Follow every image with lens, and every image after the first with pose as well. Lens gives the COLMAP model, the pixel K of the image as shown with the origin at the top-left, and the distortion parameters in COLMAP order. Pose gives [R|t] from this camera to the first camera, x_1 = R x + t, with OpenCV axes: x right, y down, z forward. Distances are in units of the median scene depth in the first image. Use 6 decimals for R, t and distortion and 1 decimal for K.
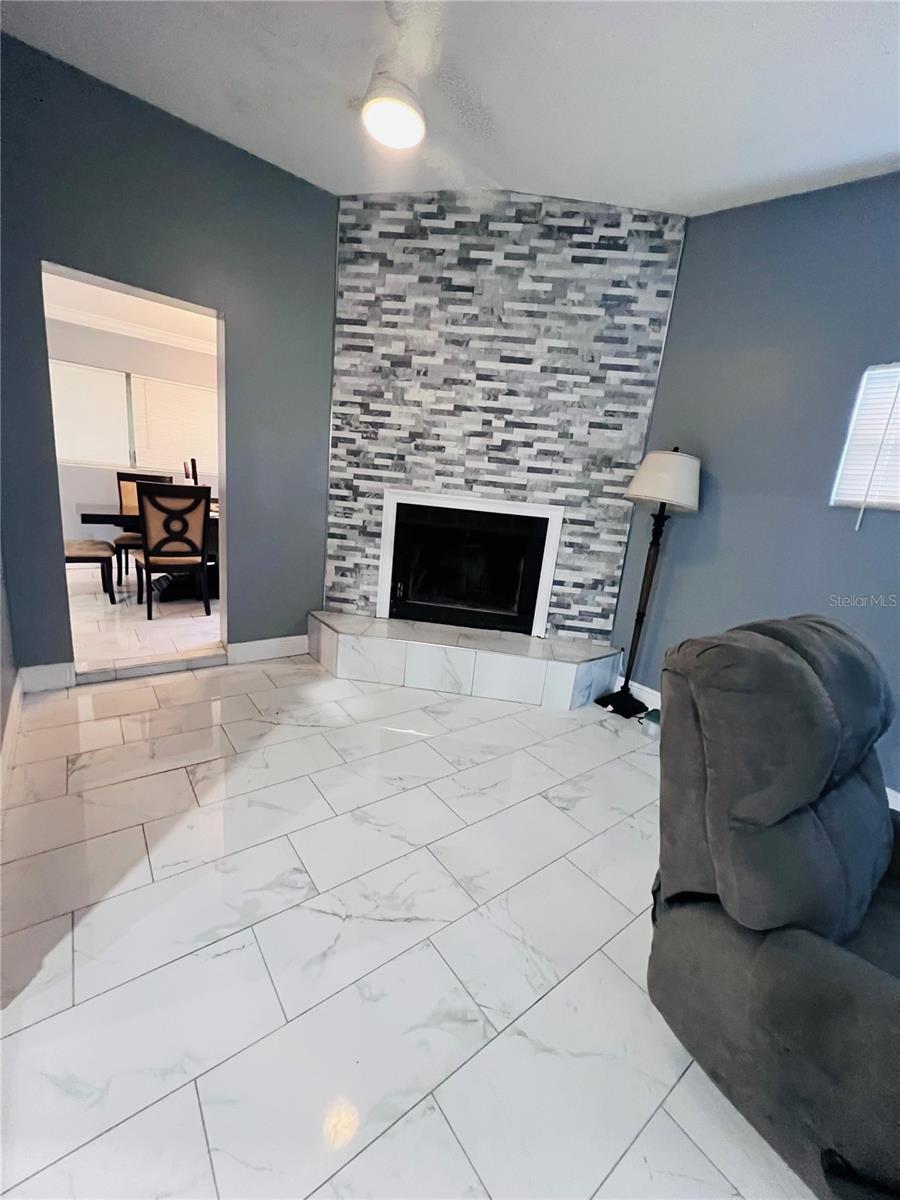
lens RADIAL K [[480.8, 0, 450.1], [0, 480.8, 595.4], [0, 0, 1]] dist [-0.006165, 0.001115]
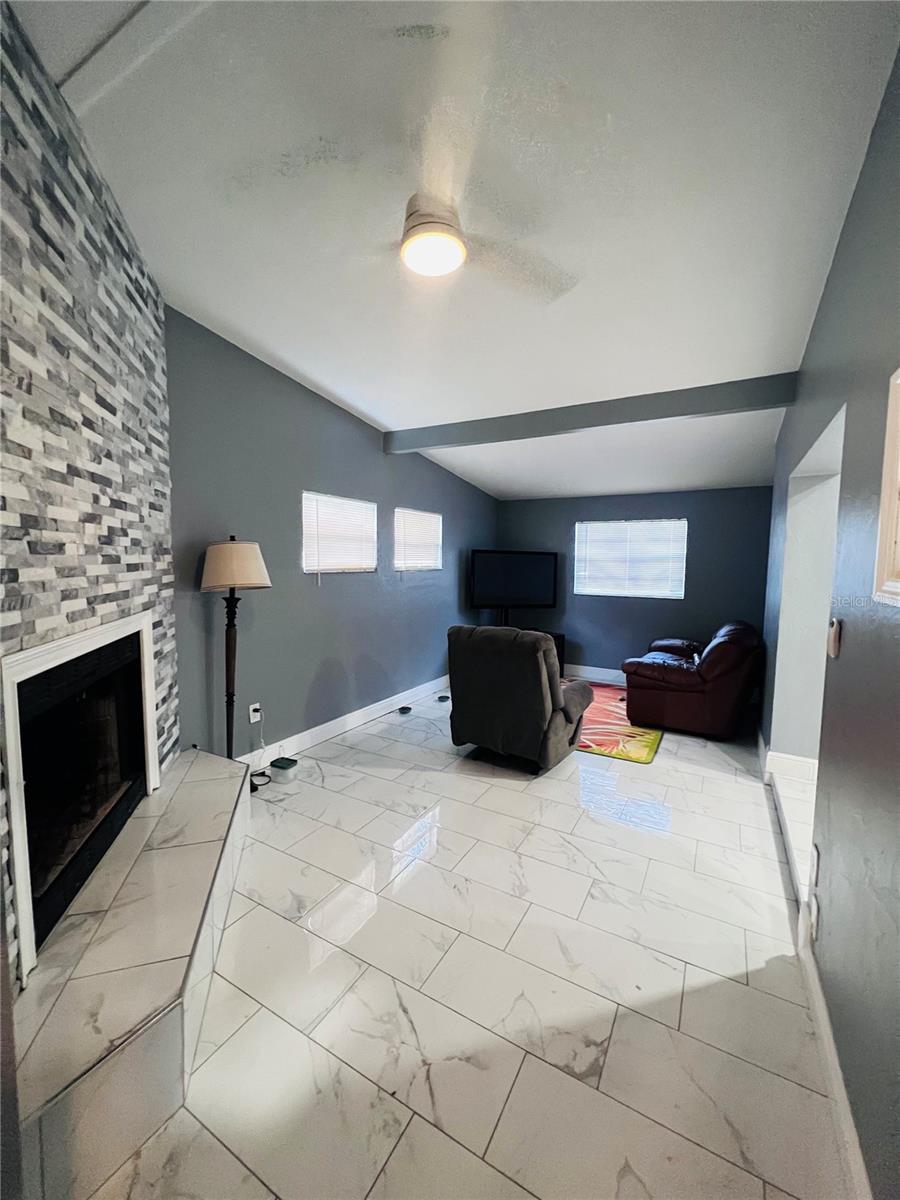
lens RADIAL K [[480.8, 0, 452.1], [0, 480.8, 596.4], [0, 0, 1]] dist [-0.006165, 0.001115]
pose [[-0.384554, -0.173457, 0.906659, -0.631763], [0.154579, 0.956218, 0.248501, -0.321333], [-0.910068, 0.235712, -0.340905, 0.825508]]
